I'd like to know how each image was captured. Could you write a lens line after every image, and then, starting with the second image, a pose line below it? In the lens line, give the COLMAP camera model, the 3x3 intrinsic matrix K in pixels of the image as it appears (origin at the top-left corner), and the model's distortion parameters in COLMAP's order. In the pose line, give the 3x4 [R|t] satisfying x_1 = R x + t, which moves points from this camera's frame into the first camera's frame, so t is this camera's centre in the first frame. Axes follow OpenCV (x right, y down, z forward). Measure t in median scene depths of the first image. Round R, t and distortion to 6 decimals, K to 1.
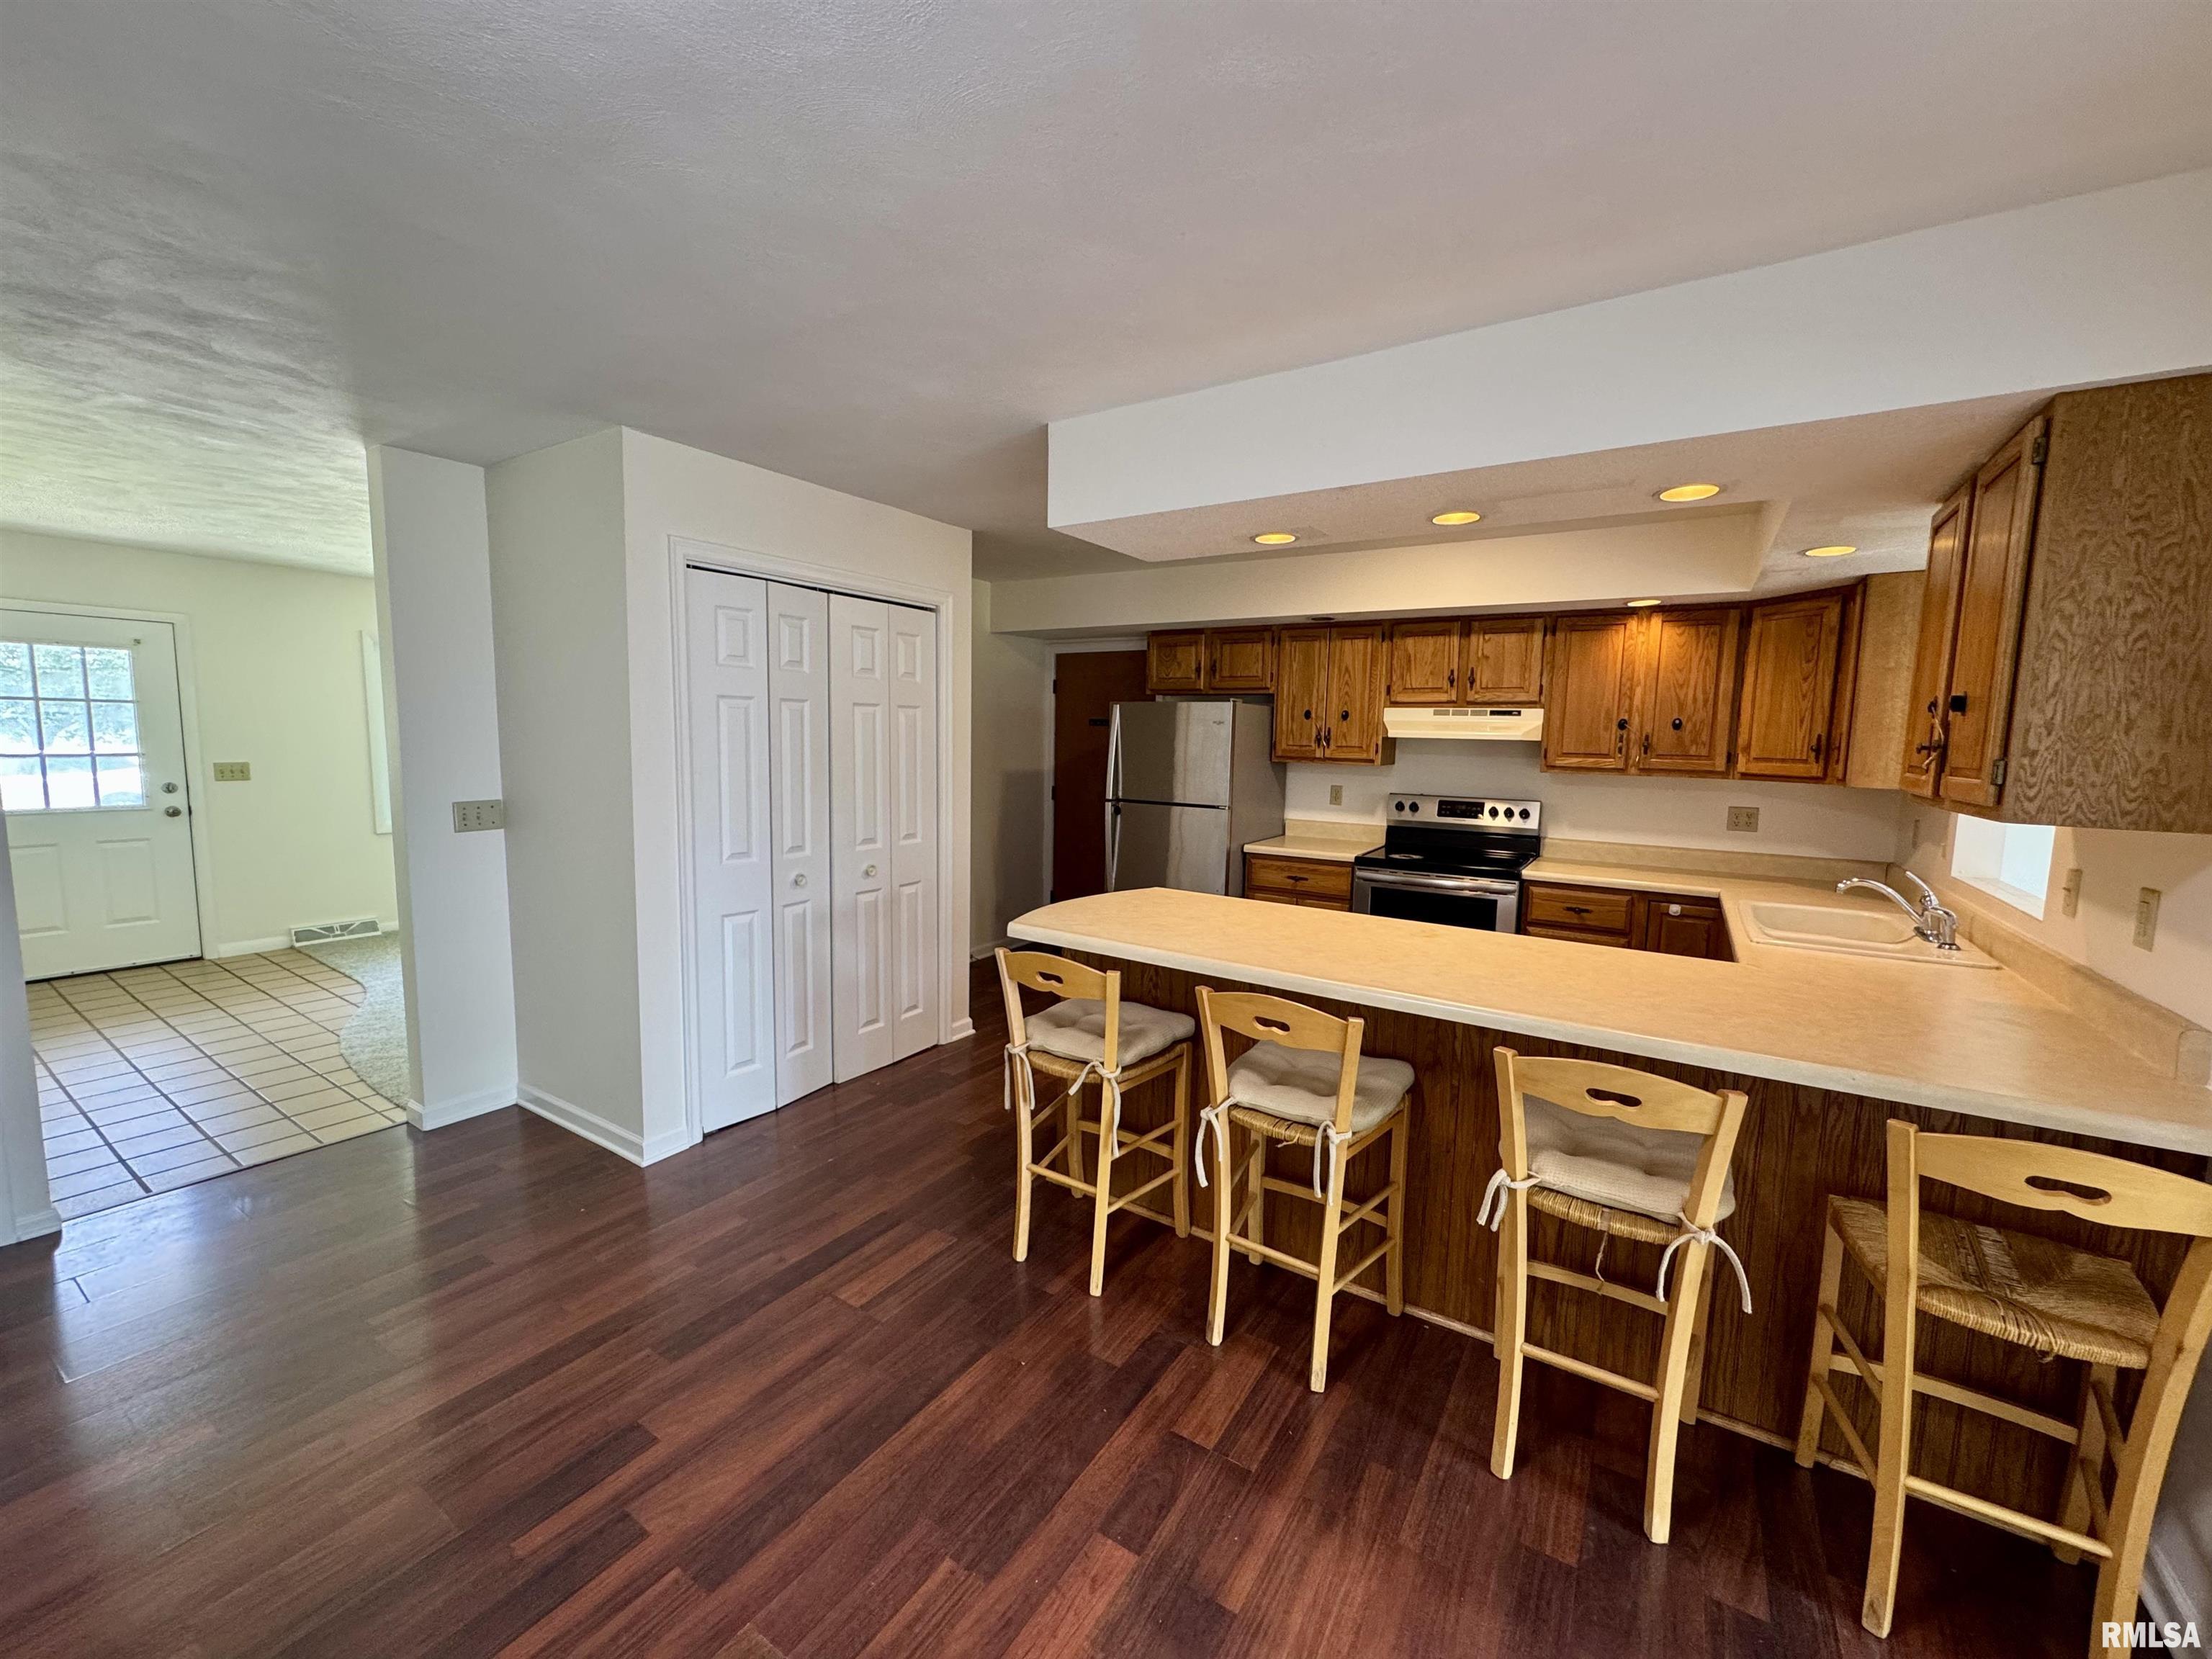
lens RADIAL K [[880.3, 0, 1108.6], [0, 880.3, 830.4], [0, 0, 1]] dist [-0.001429, 0.000695]
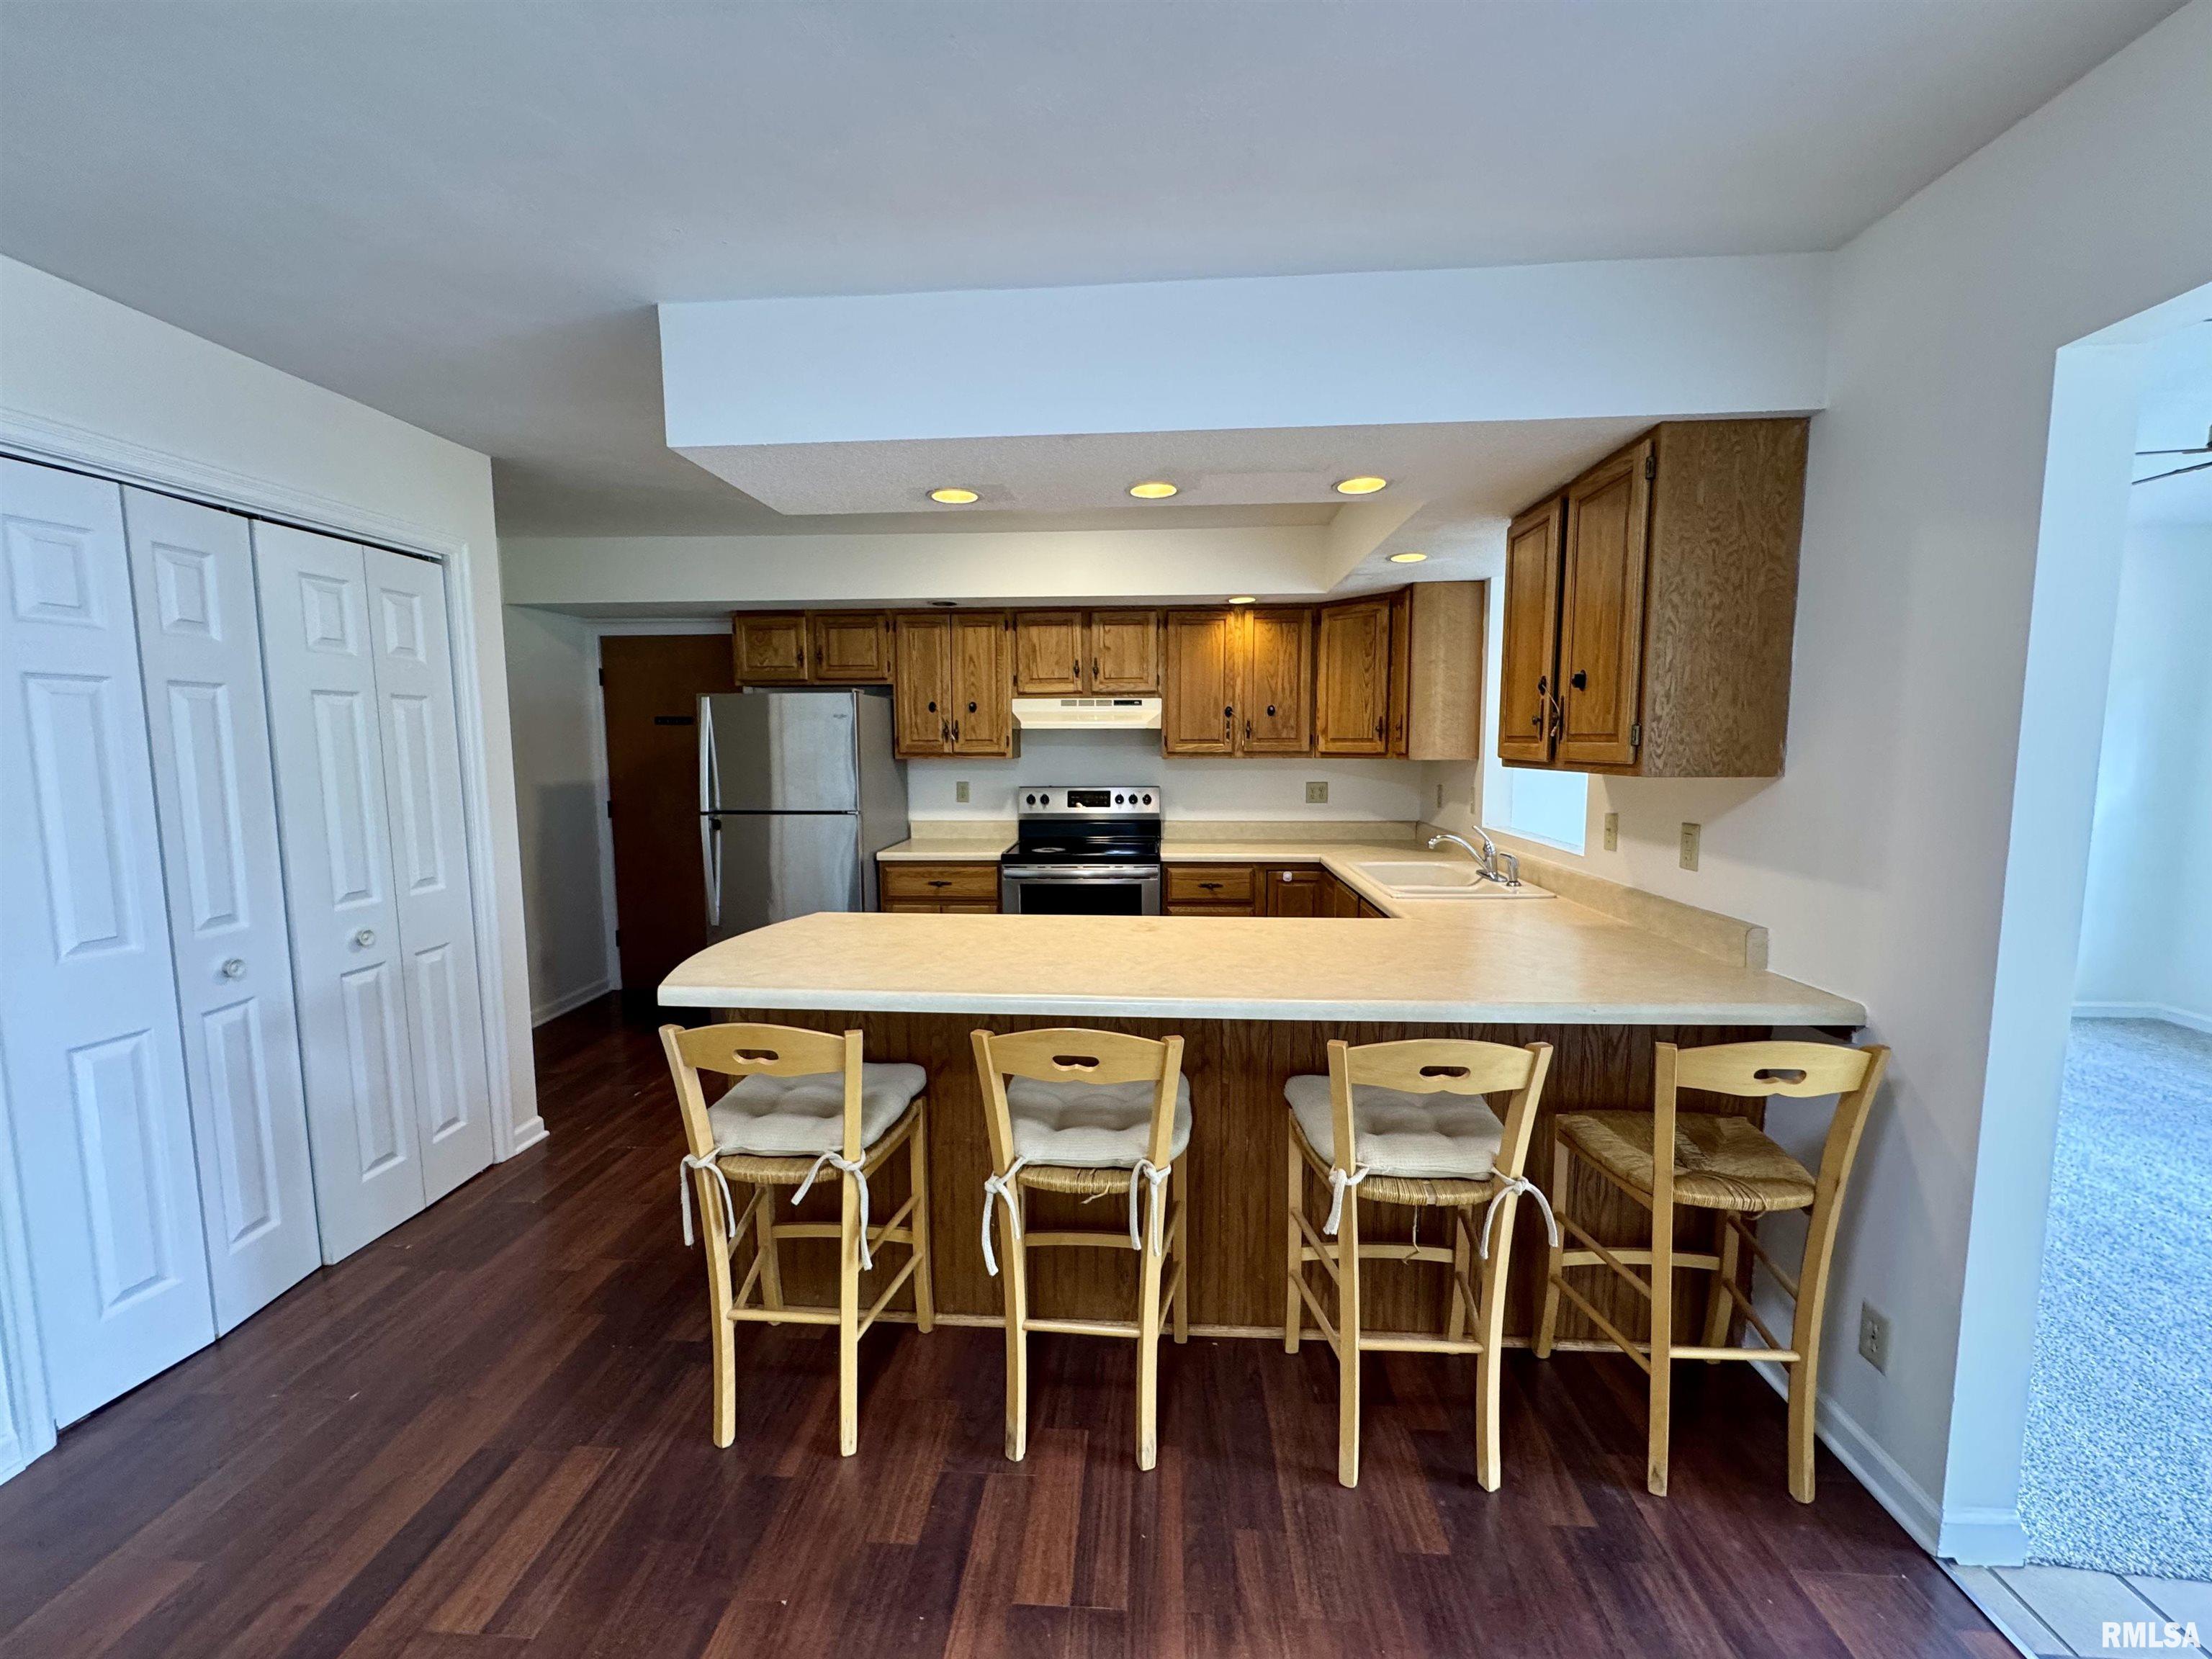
lens RADIAL K [[880.3, 0, 1104.9], [0, 880.3, 829.2], [0, 0, 1]] dist [-0.001429, 0.000695]
pose [[0.873511, -0.074821, 0.481021, -0.094668], [0.076243, 0.996951, 0.016617, -0.005939], [-0.480797, 0.022159, 0.876552, 0.135032]]
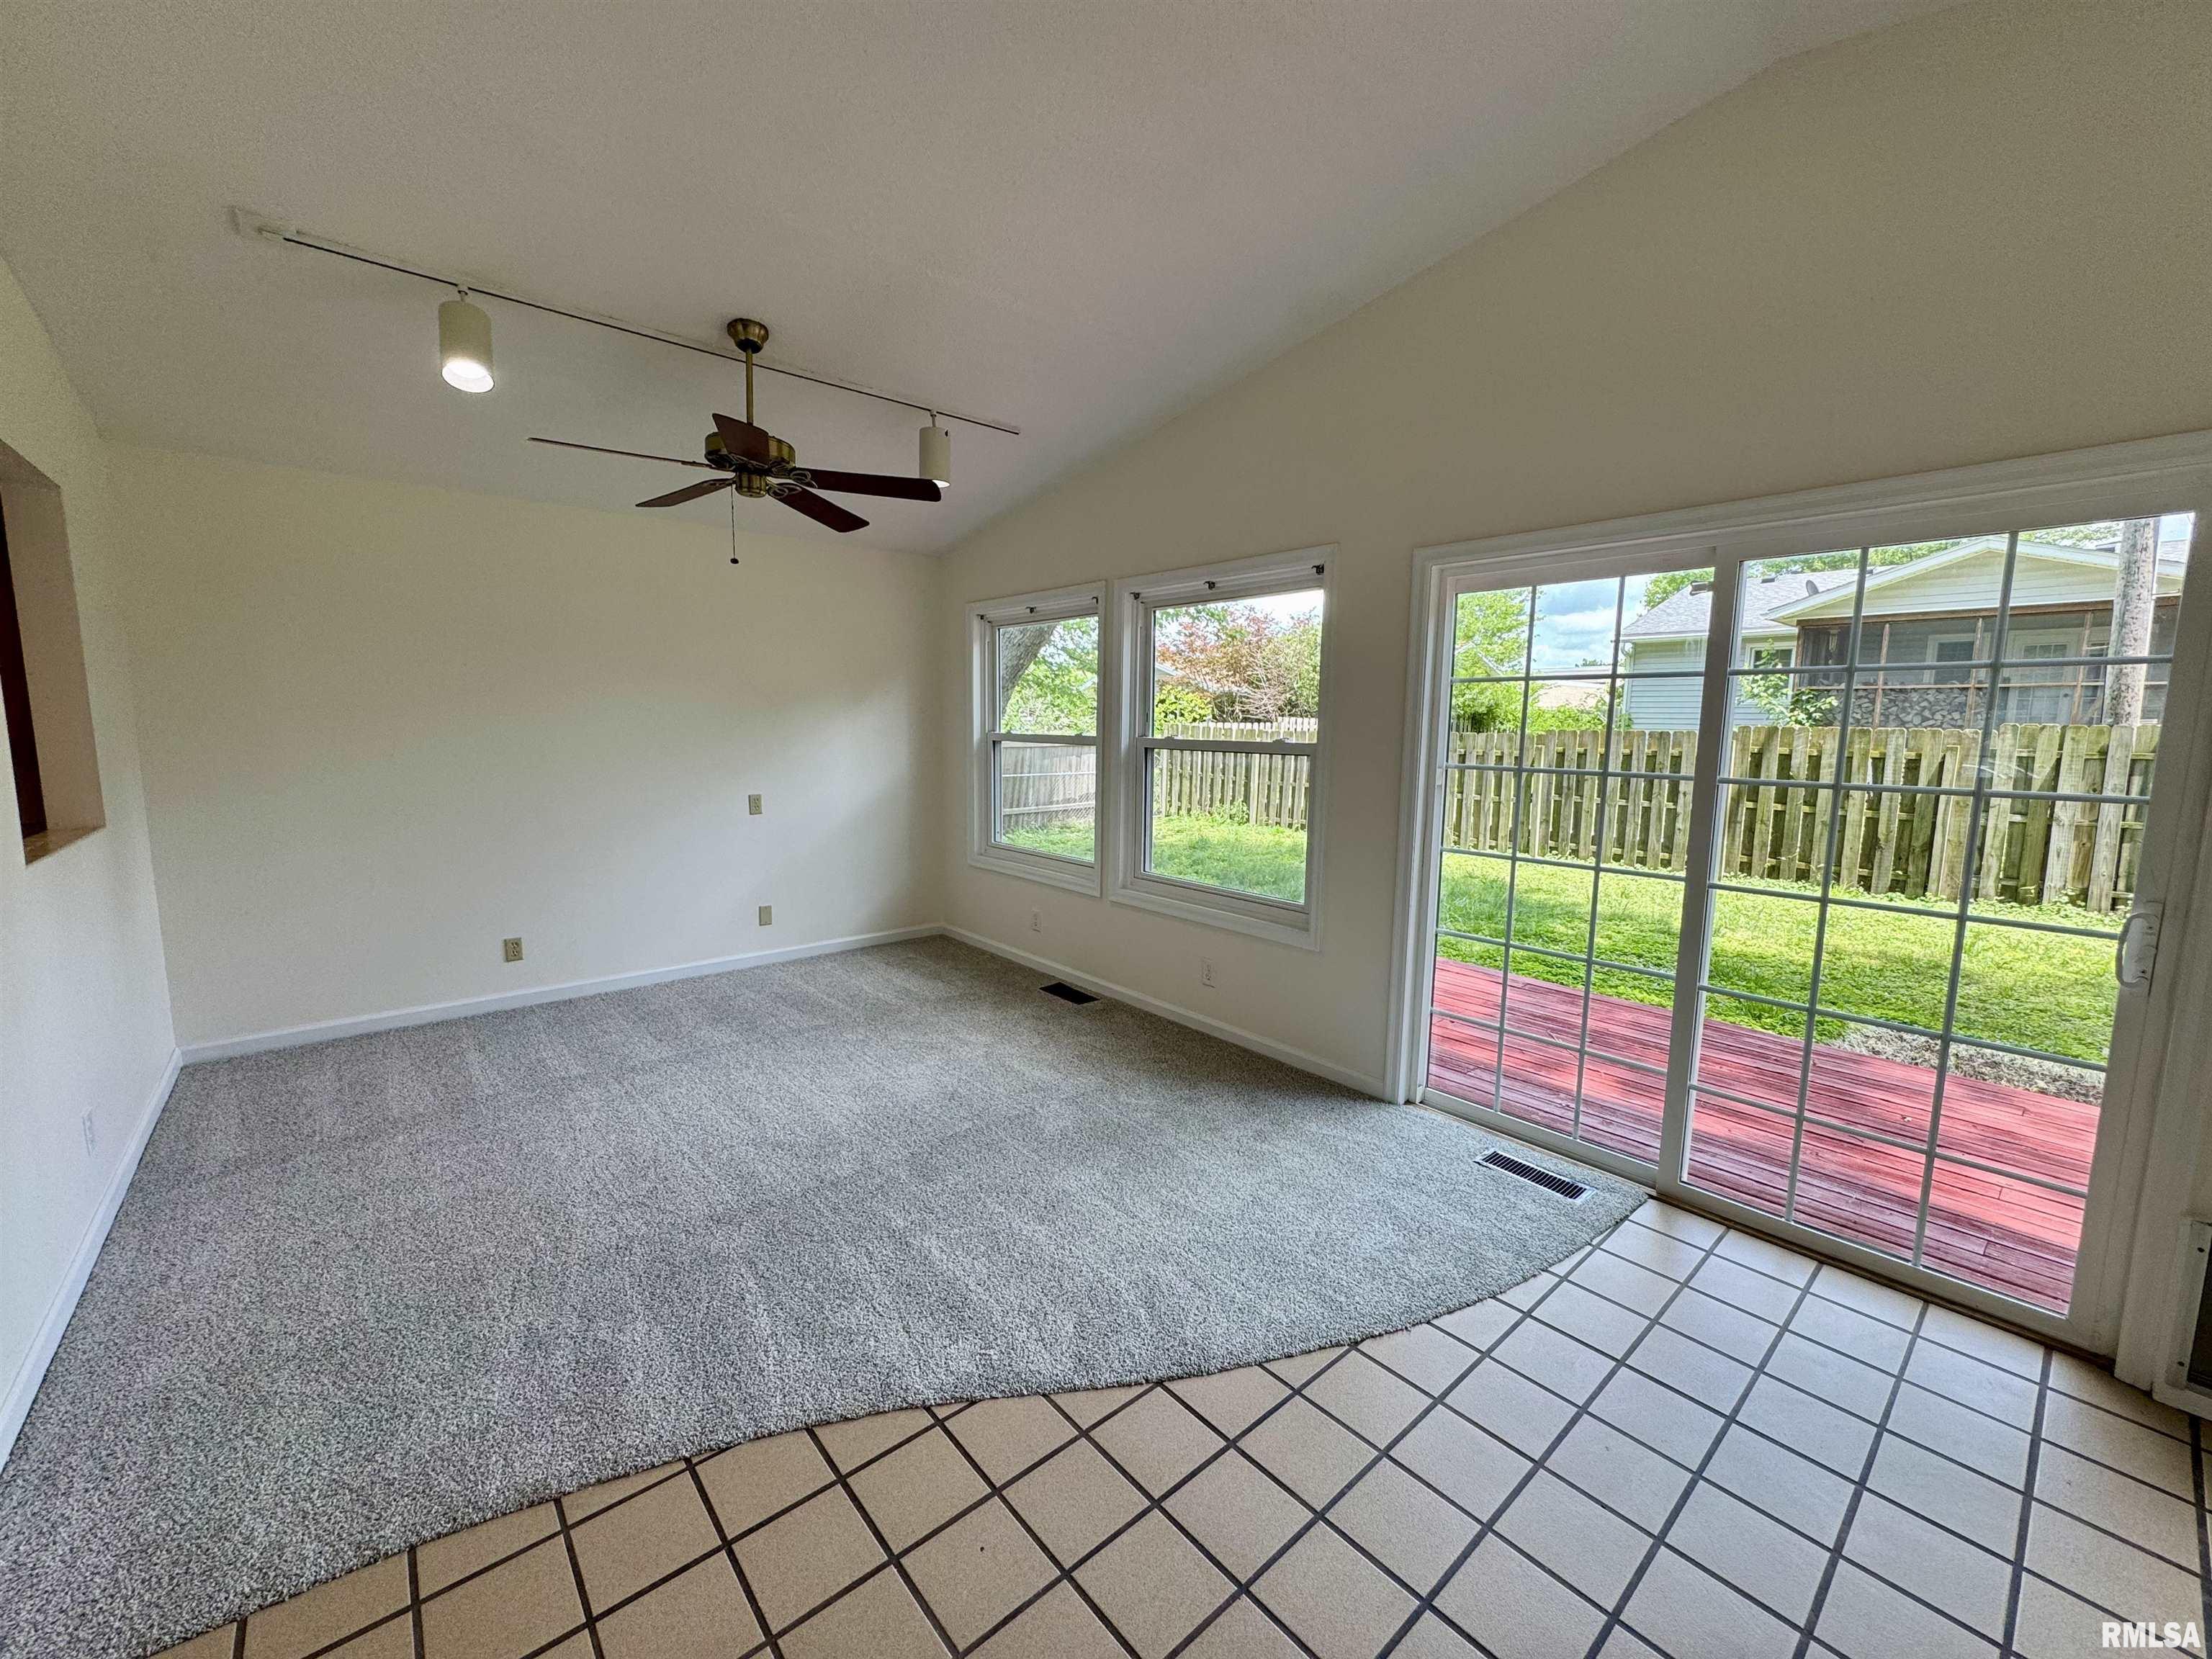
lens RADIAL K [[880.3, 0, 1110.3], [0, 880.3, 825.5], [0, 0, 1]] dist [-0.001429, 0.000695]
pose [[0.281259, -0.133227, 0.950339, 0.340804], [0.095638, 0.989277, 0.110380, 0.046139], [-0.954854, 0.059843, 0.290985, -0.256700]]
